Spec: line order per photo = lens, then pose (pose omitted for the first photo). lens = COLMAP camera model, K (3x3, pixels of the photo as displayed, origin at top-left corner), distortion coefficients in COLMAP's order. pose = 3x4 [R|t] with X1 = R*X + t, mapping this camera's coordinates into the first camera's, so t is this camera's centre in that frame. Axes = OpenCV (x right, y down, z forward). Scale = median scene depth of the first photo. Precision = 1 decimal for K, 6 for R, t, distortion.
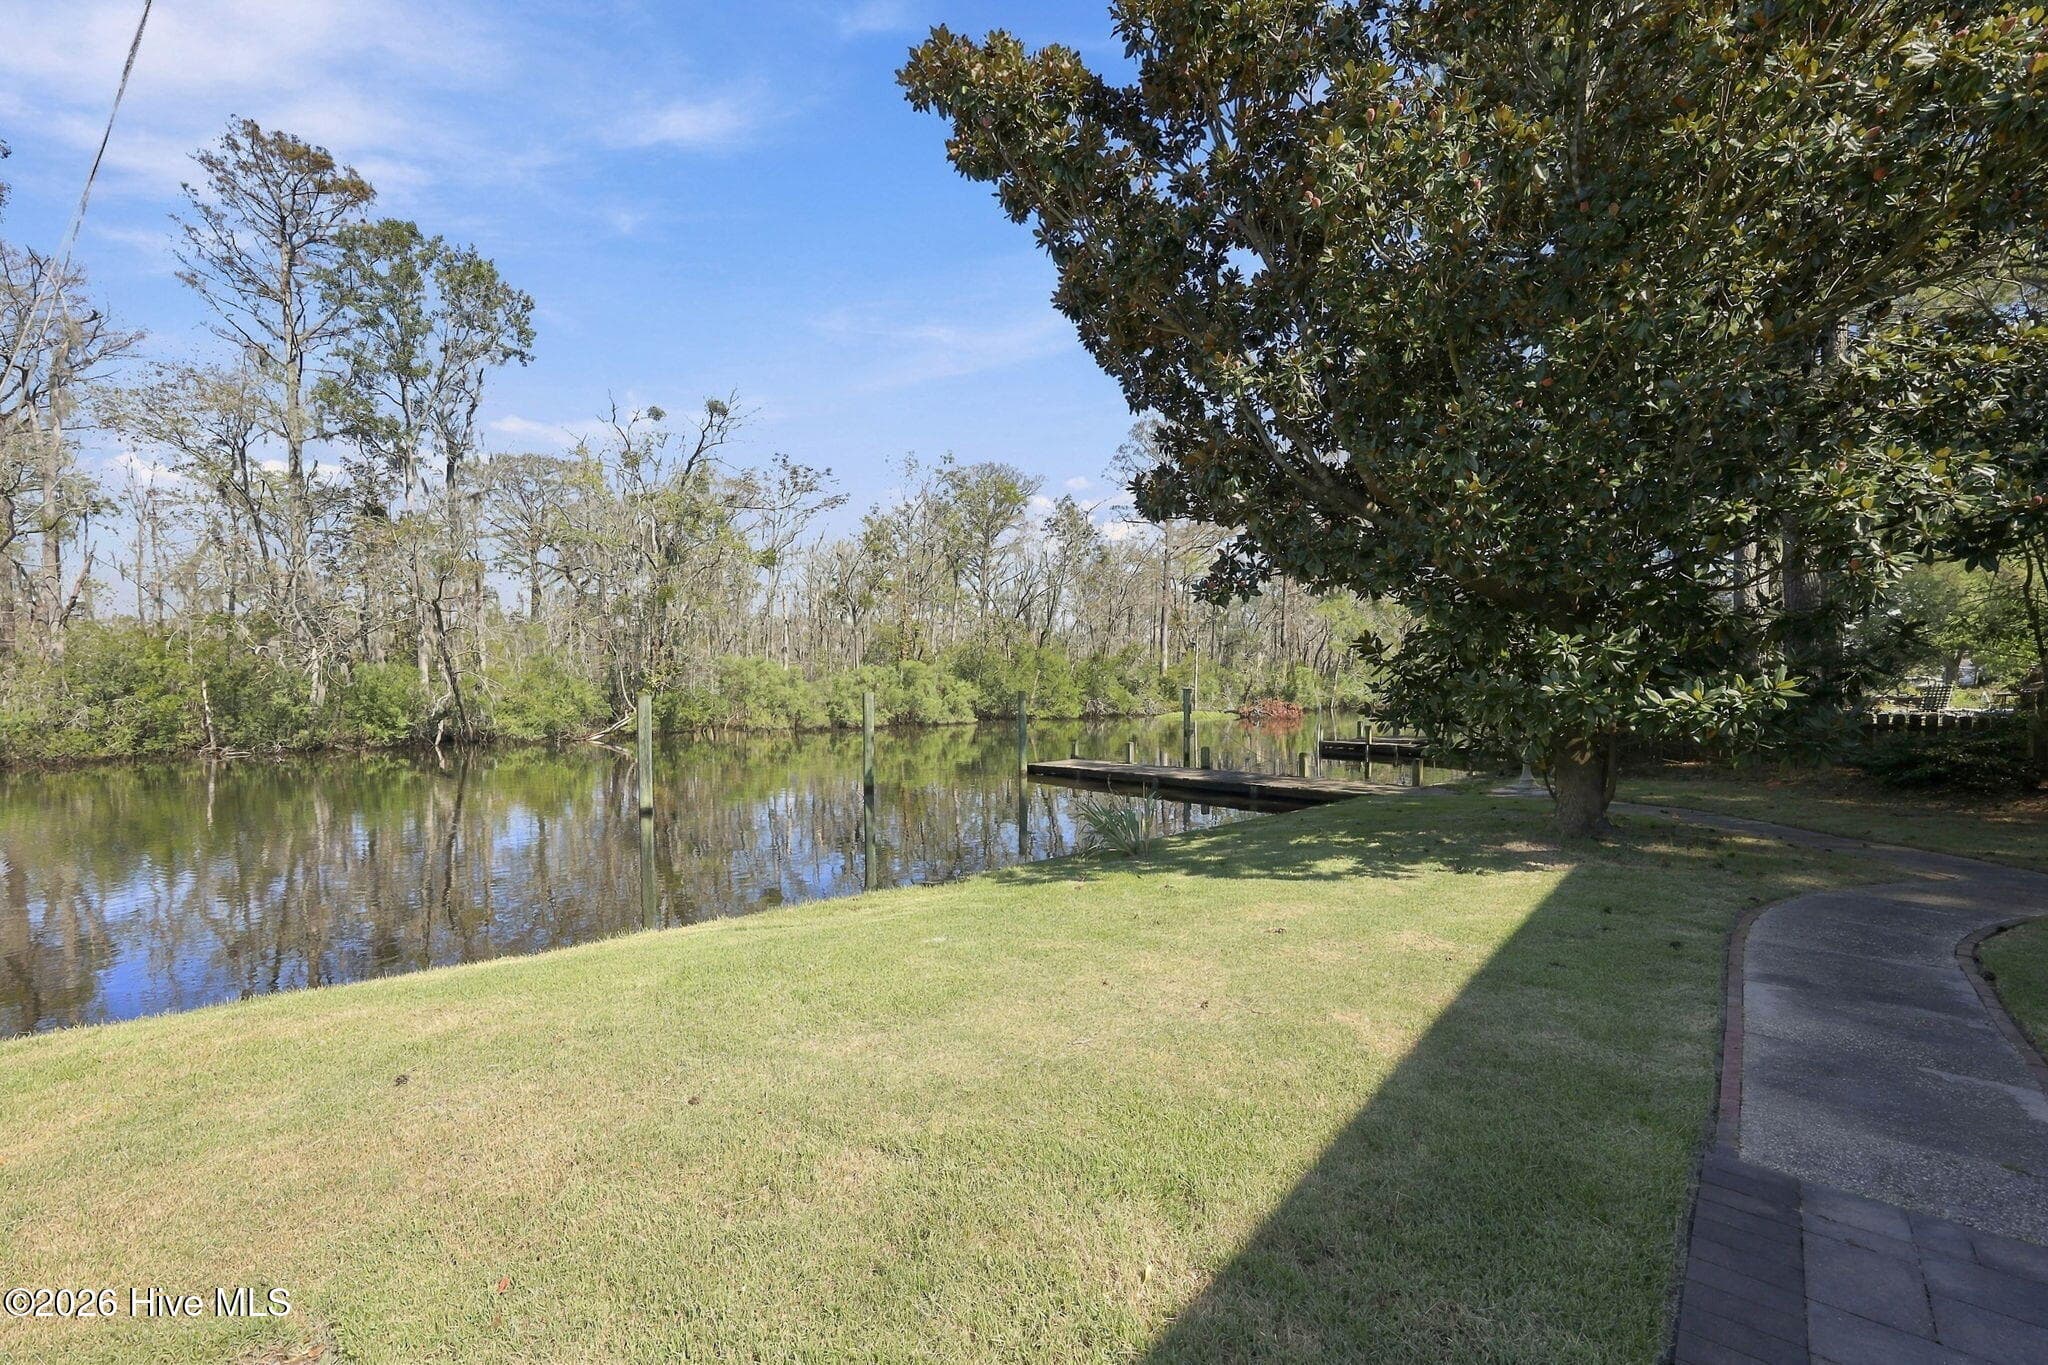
lens RADIAL K [[866.1, 0, 1021.8], [0, 866.1, 712.9], [0, 0, 1]] dist [0.001414, 0.000597]
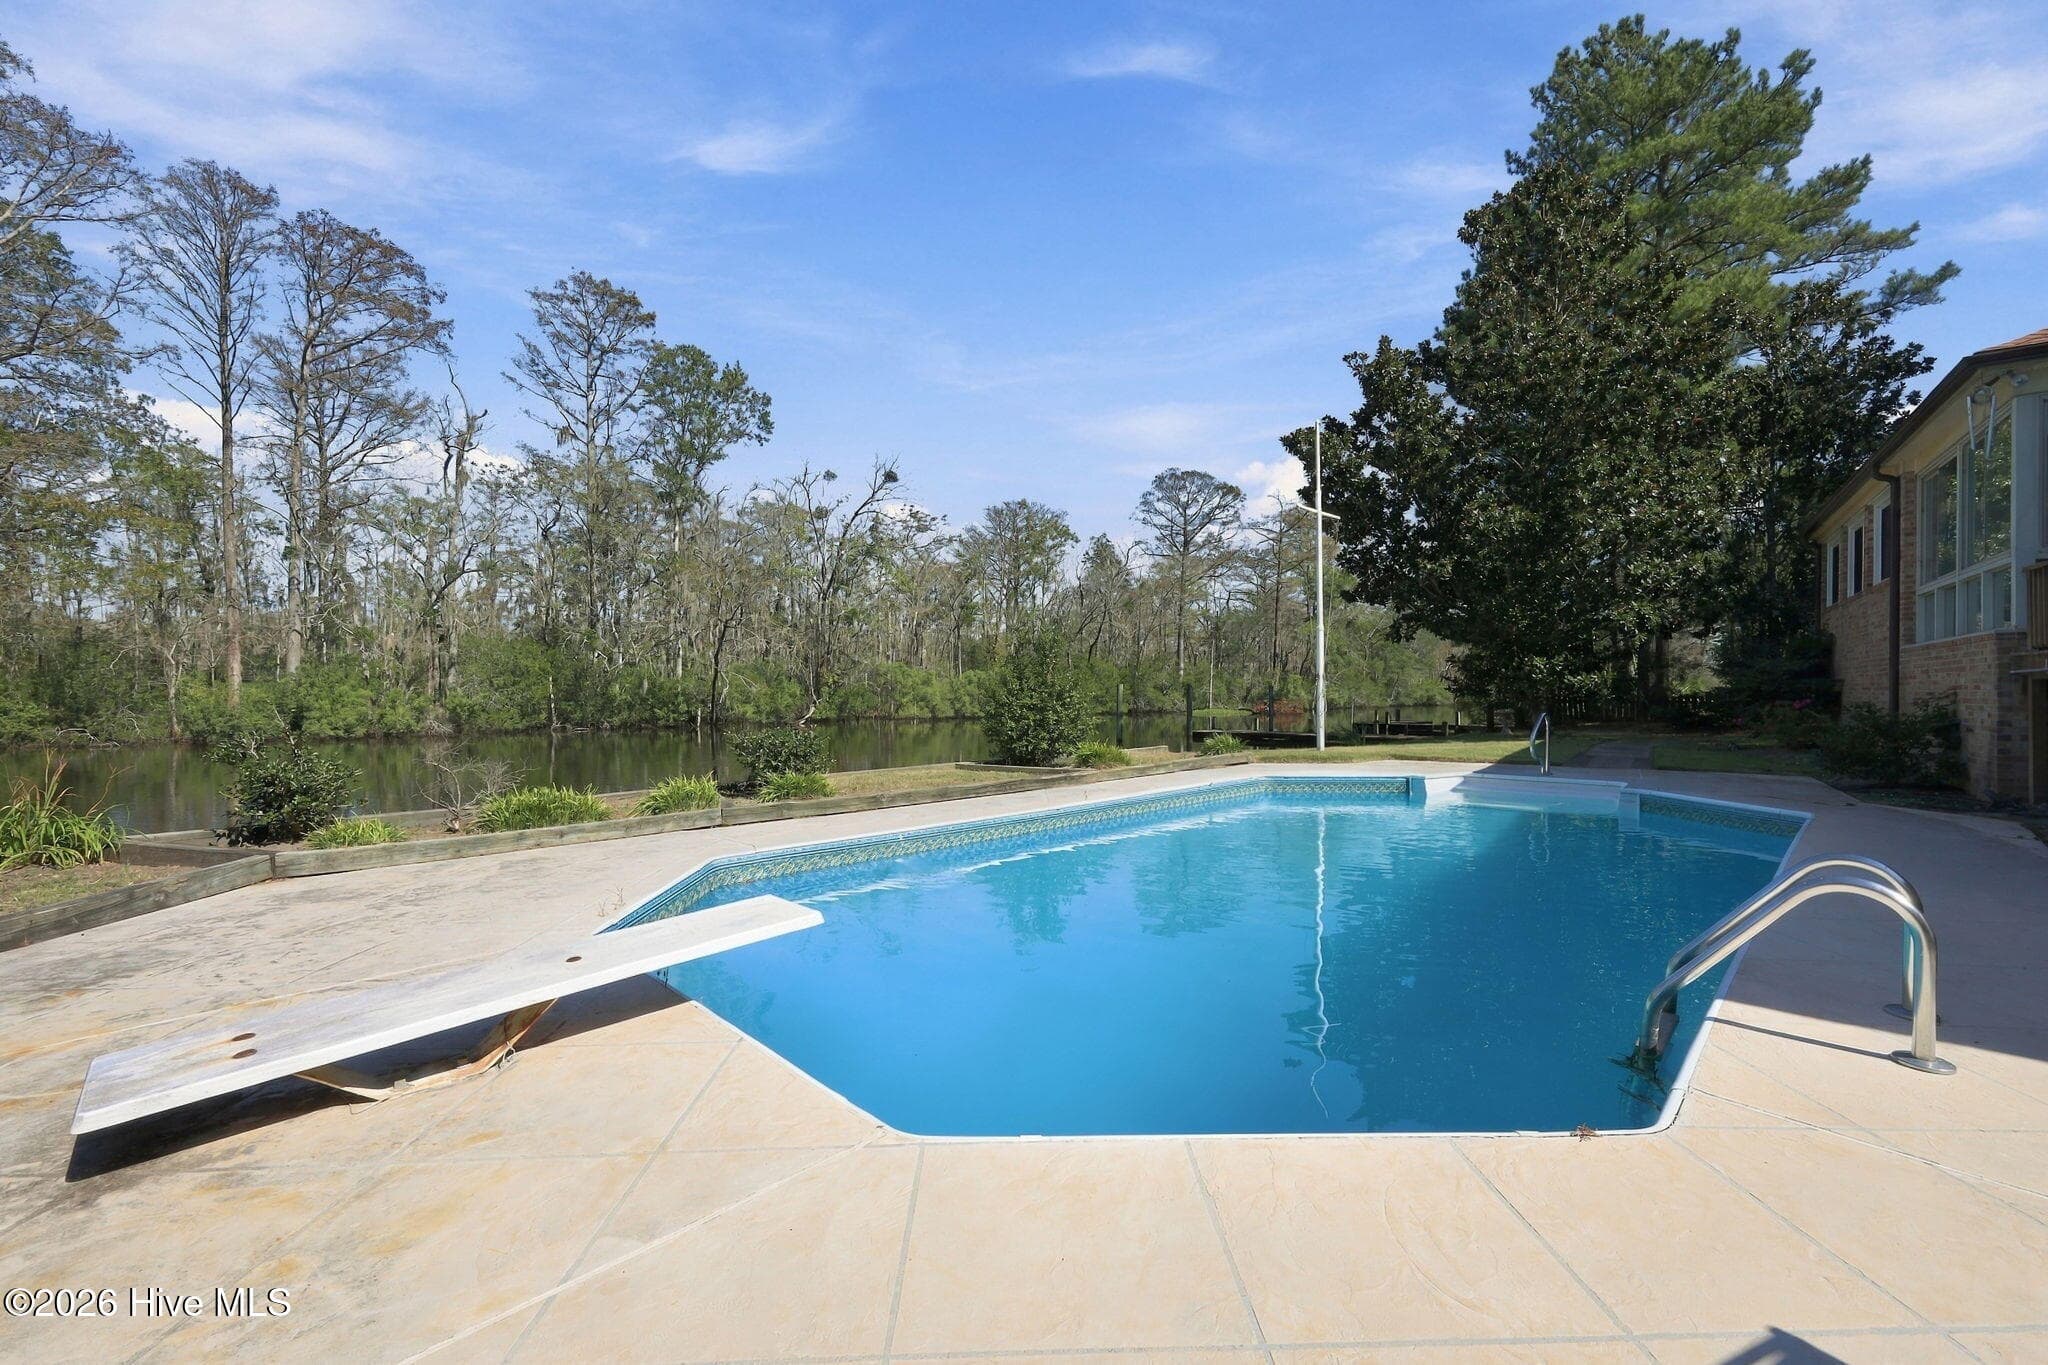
lens RADIAL K [[839.8, 0, 1030.9], [0, 839.8, 688.2], [0, 0, 1]] dist [0.000337, 0.000106]
pose [[0.997709, 0.006960, 0.067297, -0.204481], [-0.004479, 0.999307, -0.036946, 0.020174], [-0.067507, 0.036560, 0.997049, -0.272680]]
